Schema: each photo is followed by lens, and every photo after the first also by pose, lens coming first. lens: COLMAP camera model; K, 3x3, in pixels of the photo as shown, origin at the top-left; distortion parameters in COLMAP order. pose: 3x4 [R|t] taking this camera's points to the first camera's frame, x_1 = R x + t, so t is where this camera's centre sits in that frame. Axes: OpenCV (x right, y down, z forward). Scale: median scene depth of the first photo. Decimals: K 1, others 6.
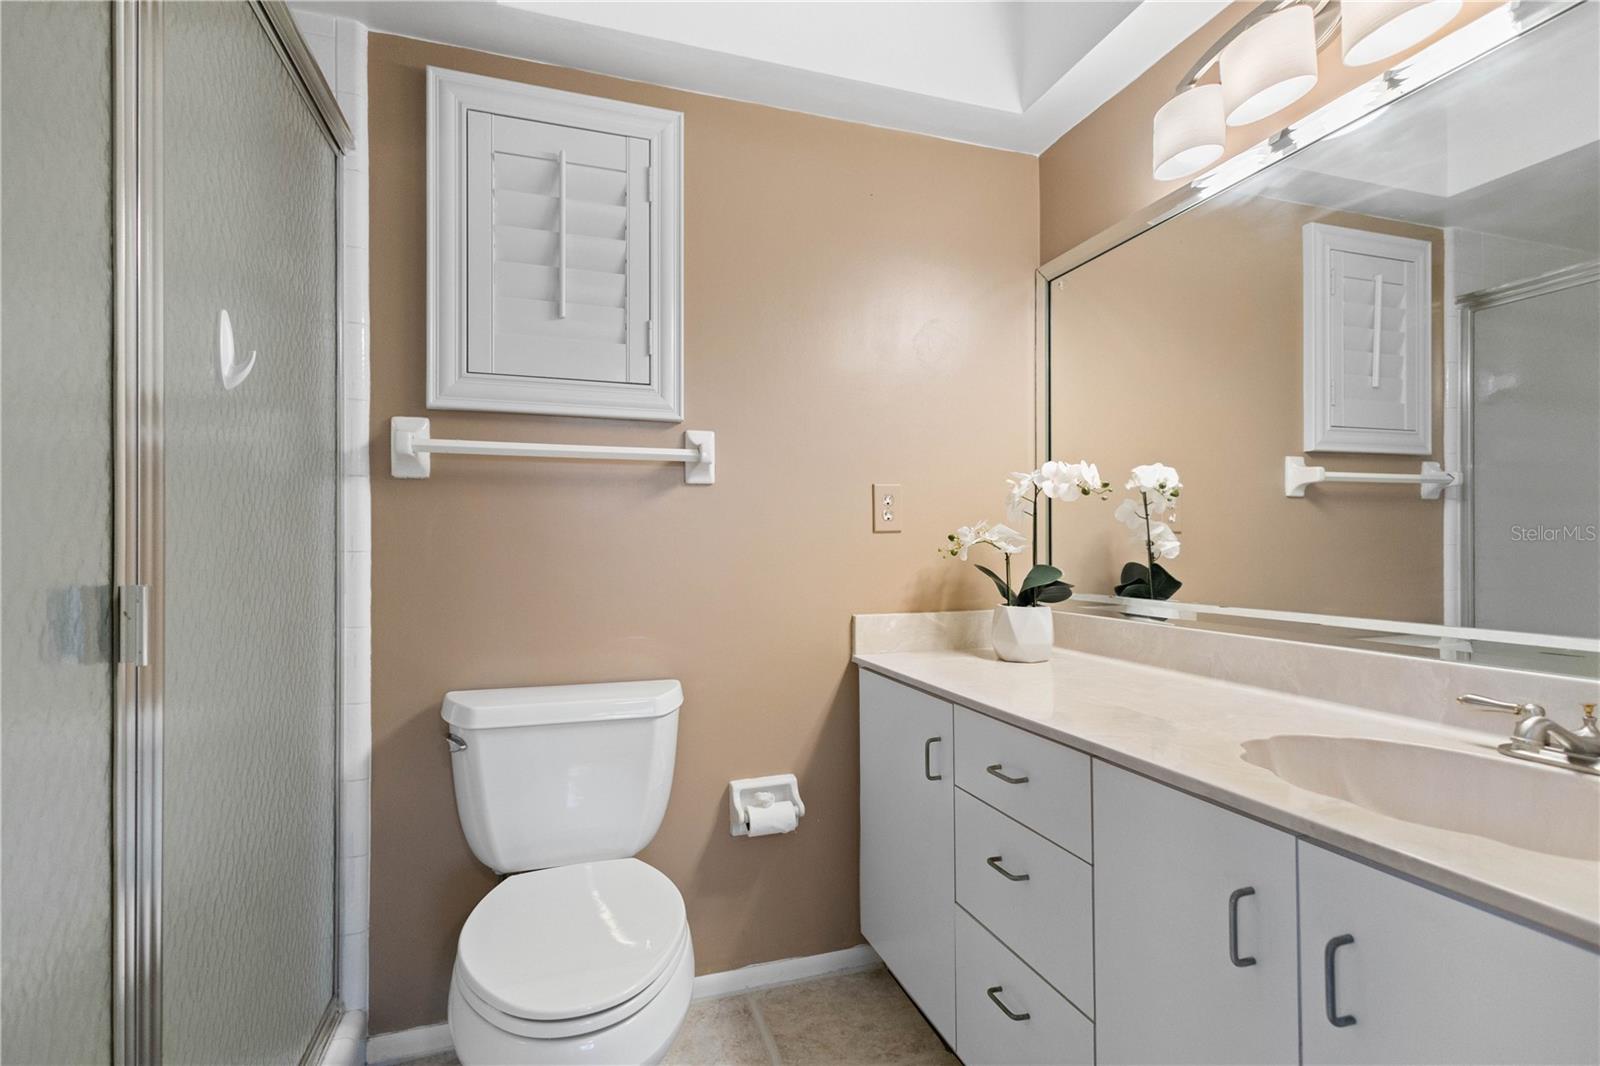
lens RADIAL K [[739.7, 0, 772.1], [0, 739.7, 534.6], [0, 0, 1]] dist [0.008420, -0.000119]
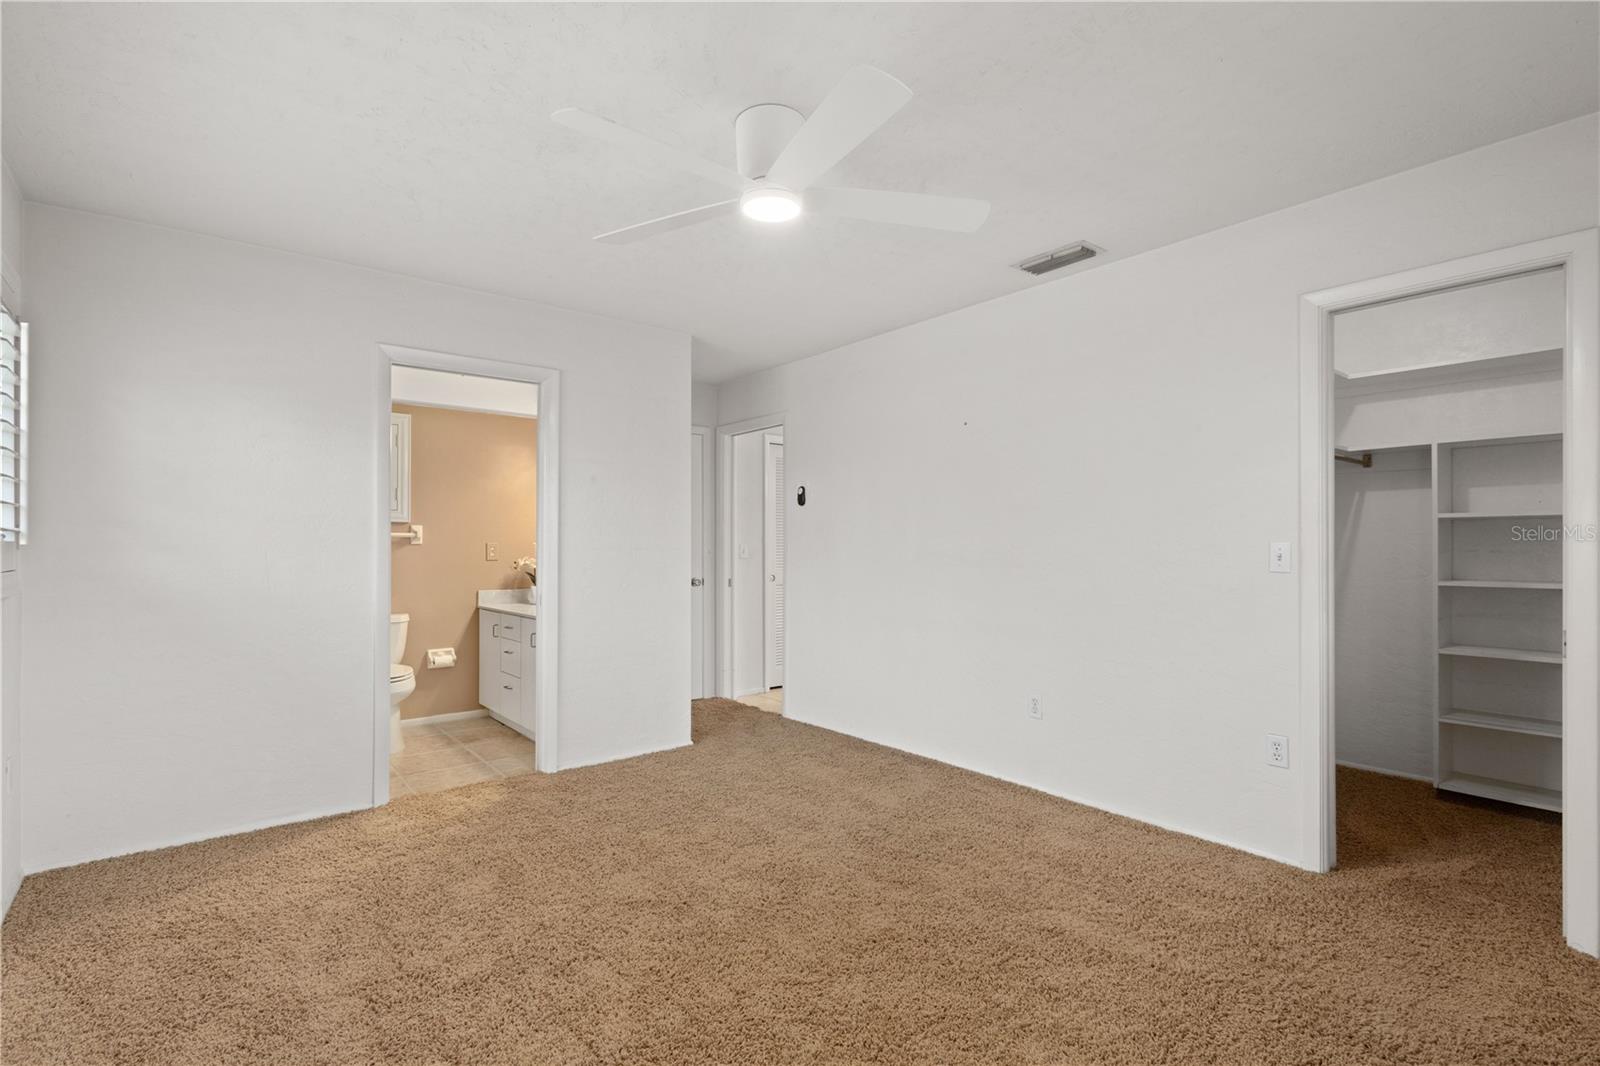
lens RADIAL K [[738.7, 0, 806.2], [0, 738.7, 531.7], [0, 0, 1]] dist [0.011751, -0.001287]
pose [[0.921328, 0.005910, 0.388742, 0.179147], [-0.005476, 0.999983, -0.002224, -0.124926], [-0.388748, -0.000080, 0.921344, -2.250147]]
